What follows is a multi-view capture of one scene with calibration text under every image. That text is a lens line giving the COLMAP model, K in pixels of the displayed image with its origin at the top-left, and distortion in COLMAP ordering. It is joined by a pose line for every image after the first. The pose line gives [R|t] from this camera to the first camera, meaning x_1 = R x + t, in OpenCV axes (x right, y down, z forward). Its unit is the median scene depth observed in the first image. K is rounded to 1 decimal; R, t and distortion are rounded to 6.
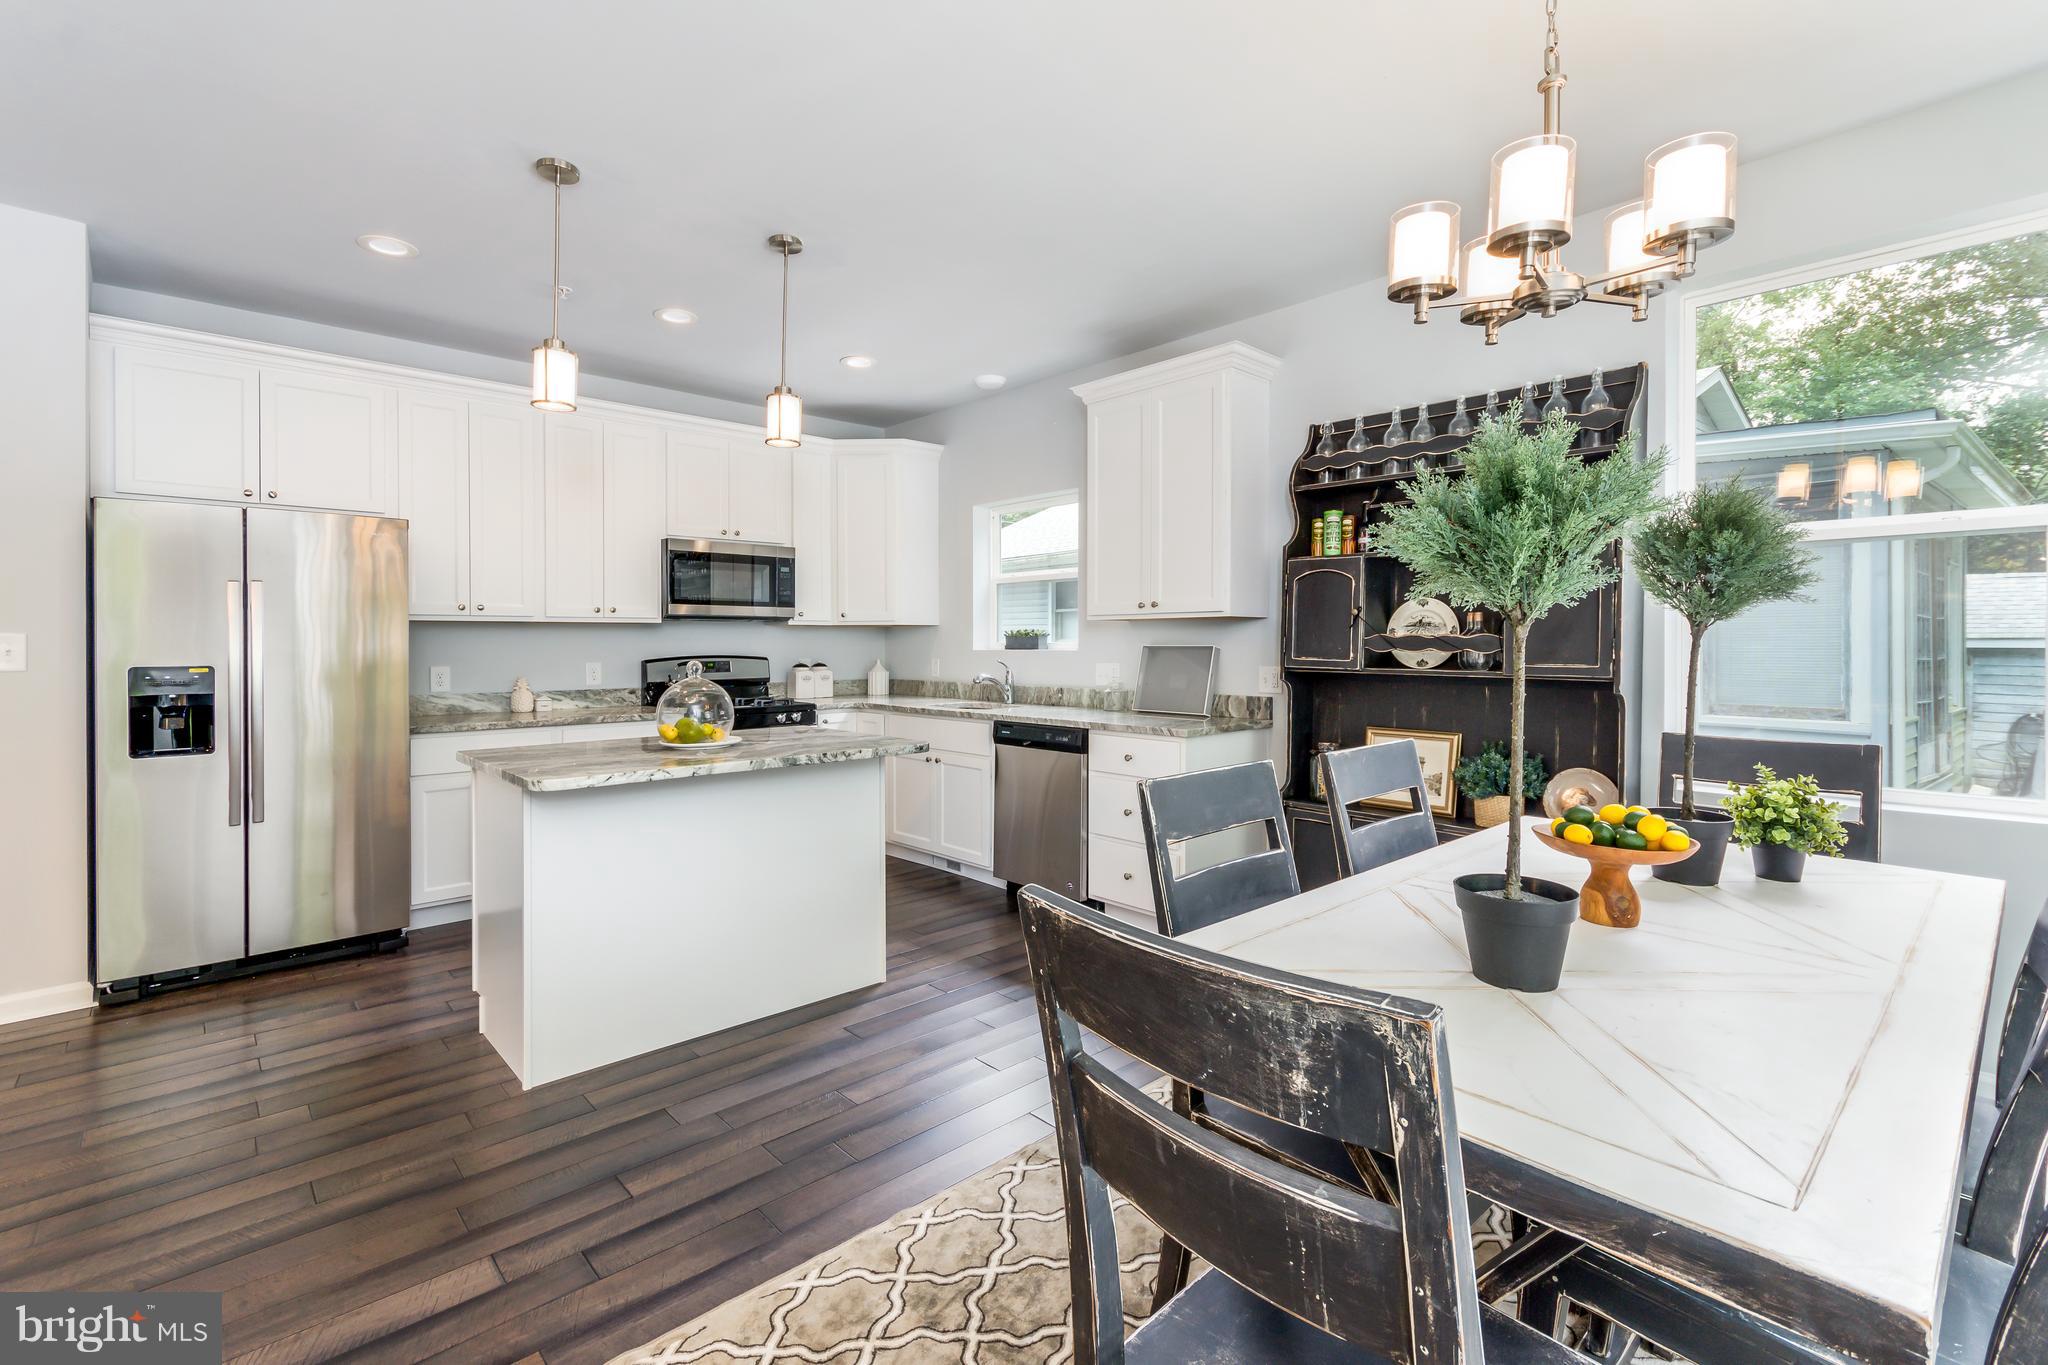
lens RADIAL K [[924.9, 0, 1020.6], [0, 924.9, 634.7], [0, 0, 1]] dist [-0.001133, -0.000391]
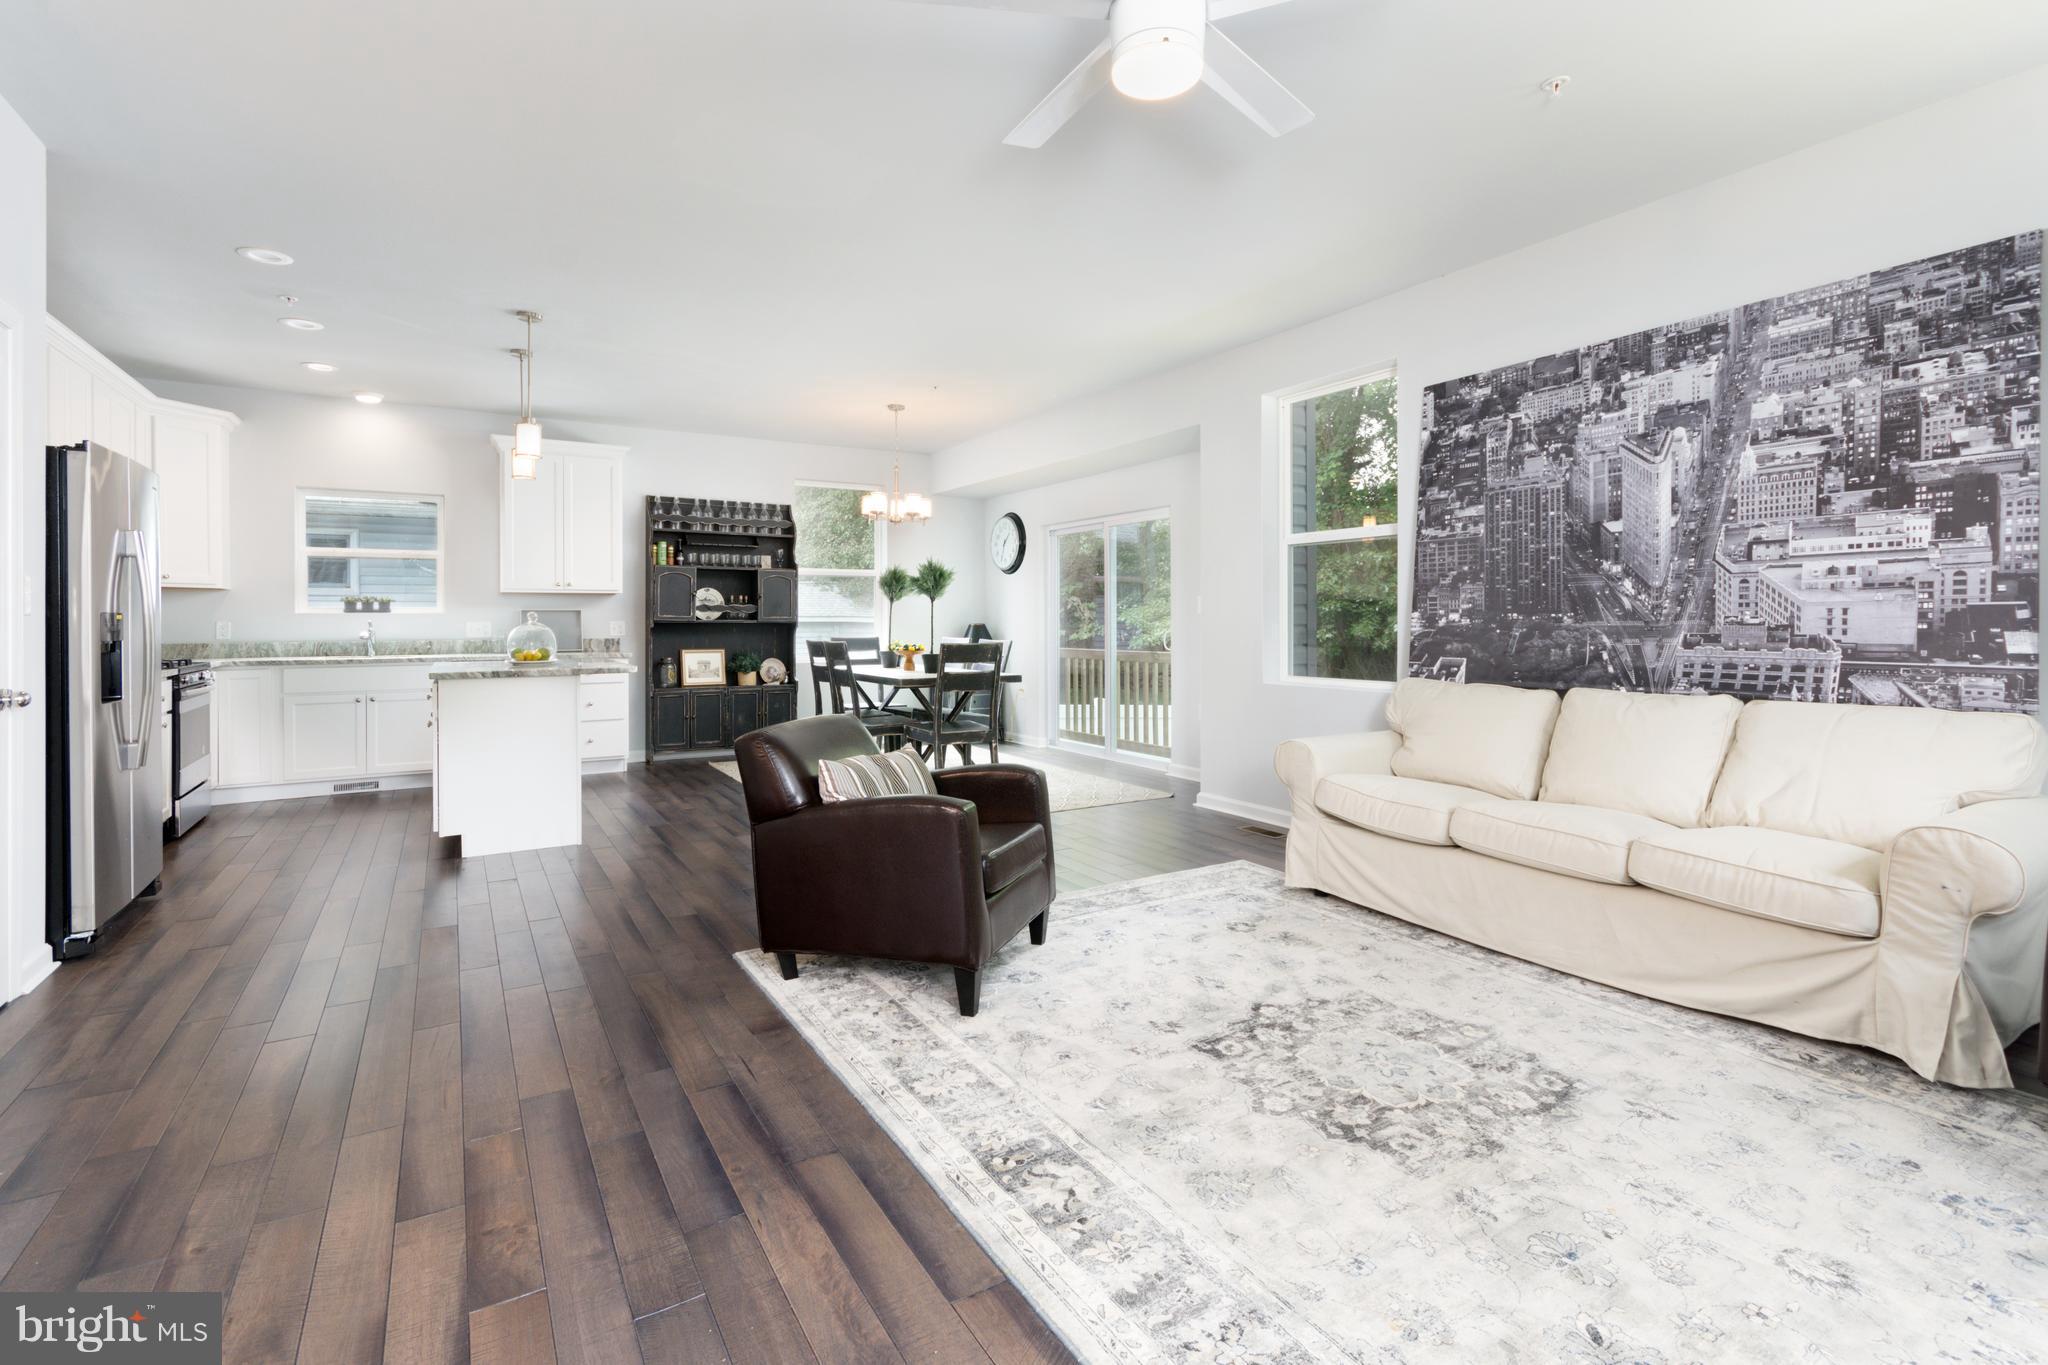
lens RADIAL K [[924.9, 0, 1020.6], [0, 924.9, 634.7], [0, 0, 1]] dist [-0.001133, -0.000391]
pose [[0.187971, -0.014309, 0.982070, -1.089723], [-0.003248, 0.999879, 0.015190, 0.024823], [-0.982169, -0.006045, 0.187902, -0.101324]]
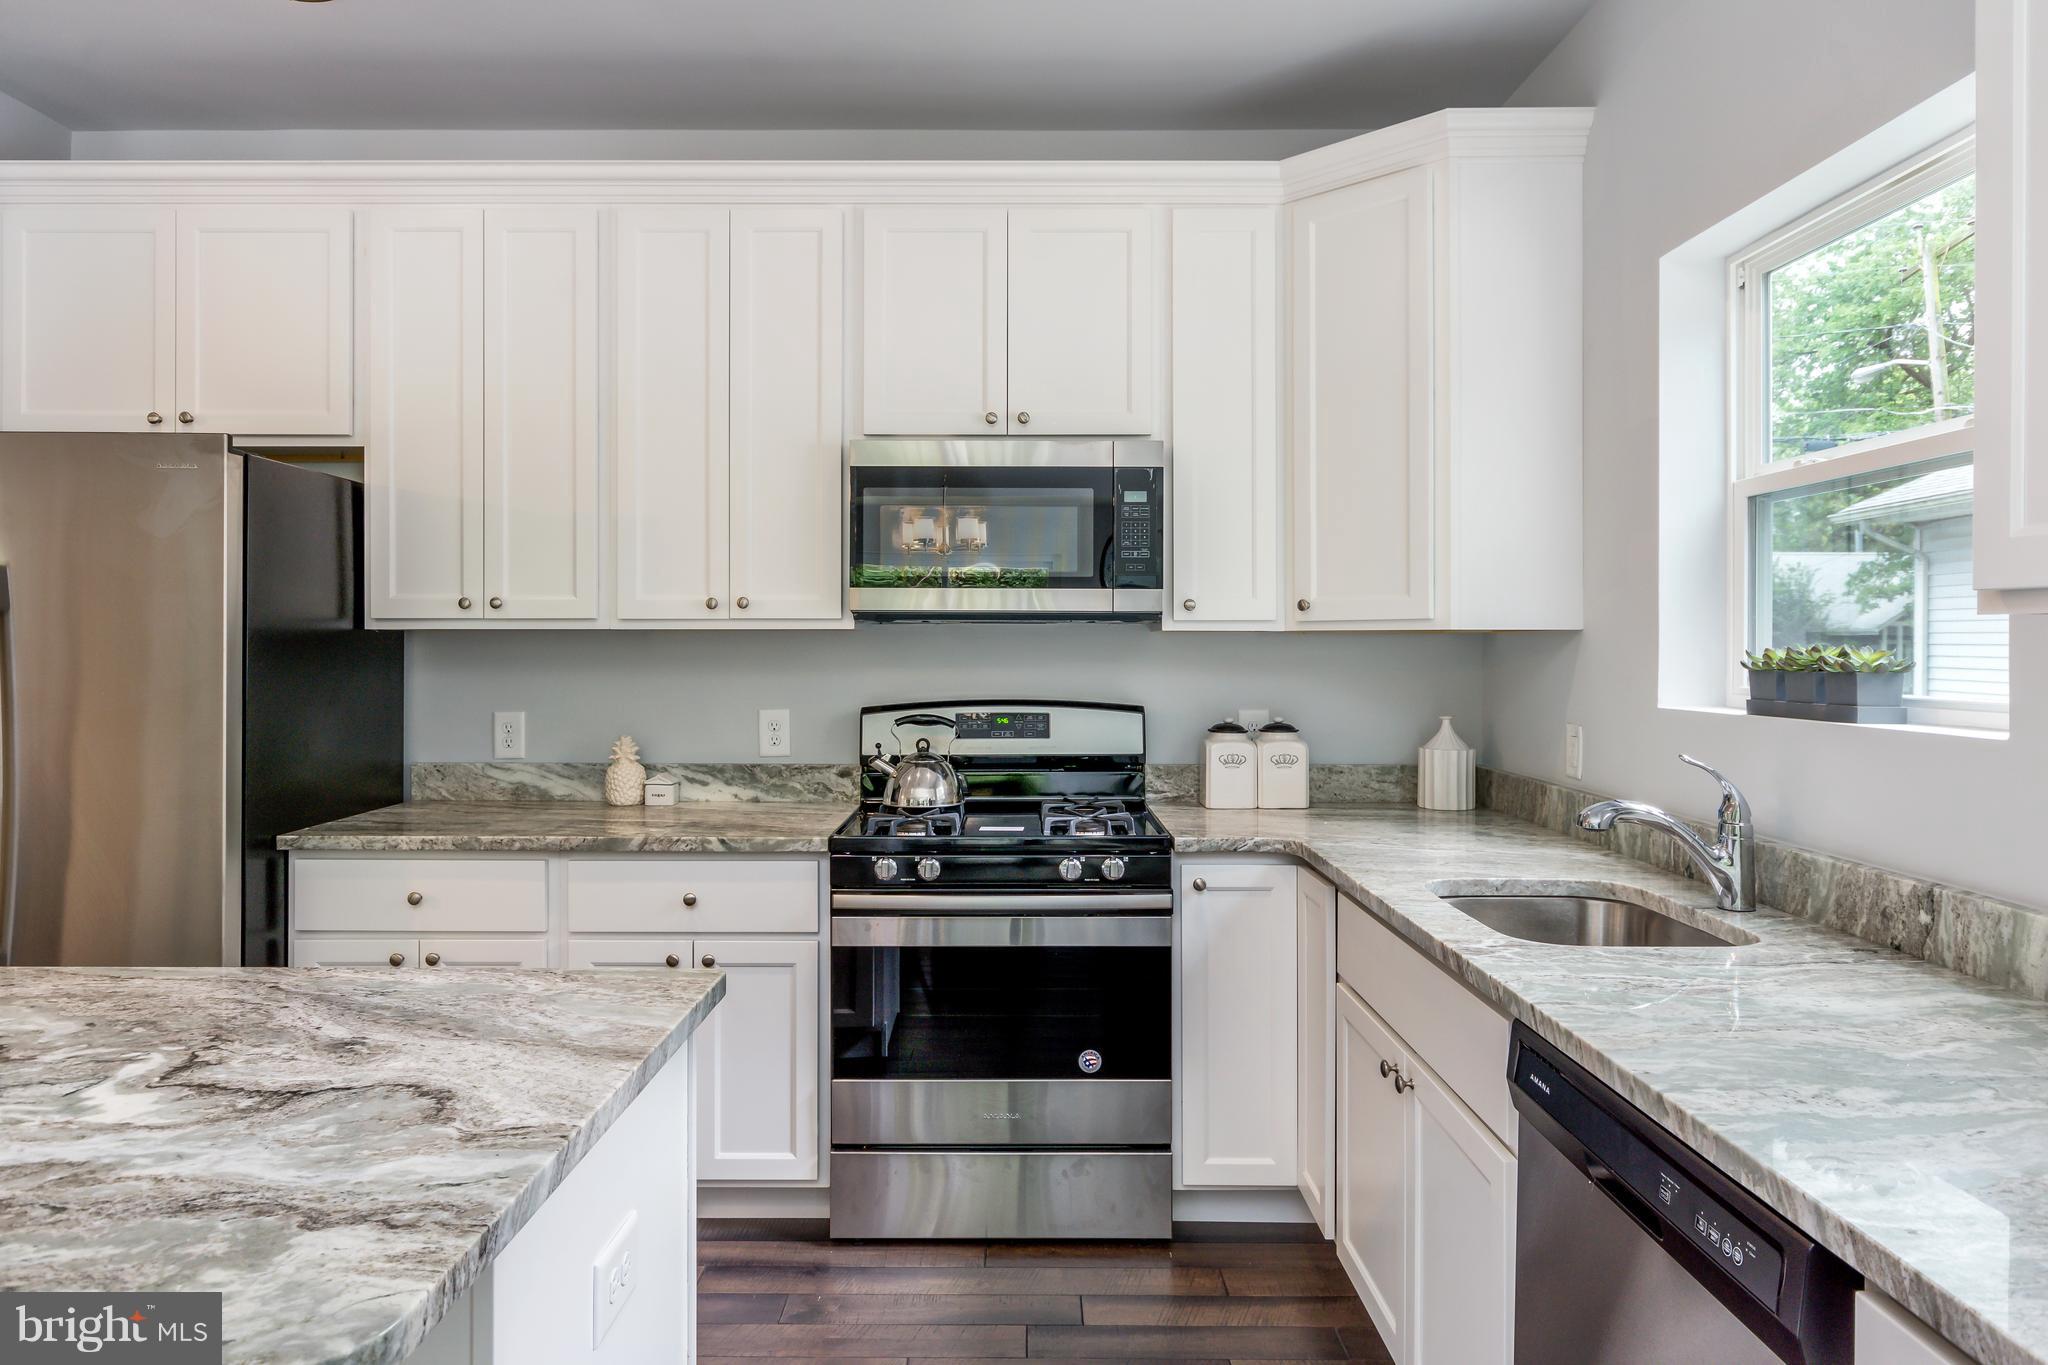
lens RADIAL K [[1273.0, 0, 1017.0], [0, 1273.0, 630.2], [0, 0, 1]] dist [-0.000350, 0.000361]
pose [[0.735615, -0.002926, -0.677394, 0.091760], [-0.000420, 0.999989, -0.004776, -0.008948], [0.677400, 0.003798, 0.735605, 0.569572]]
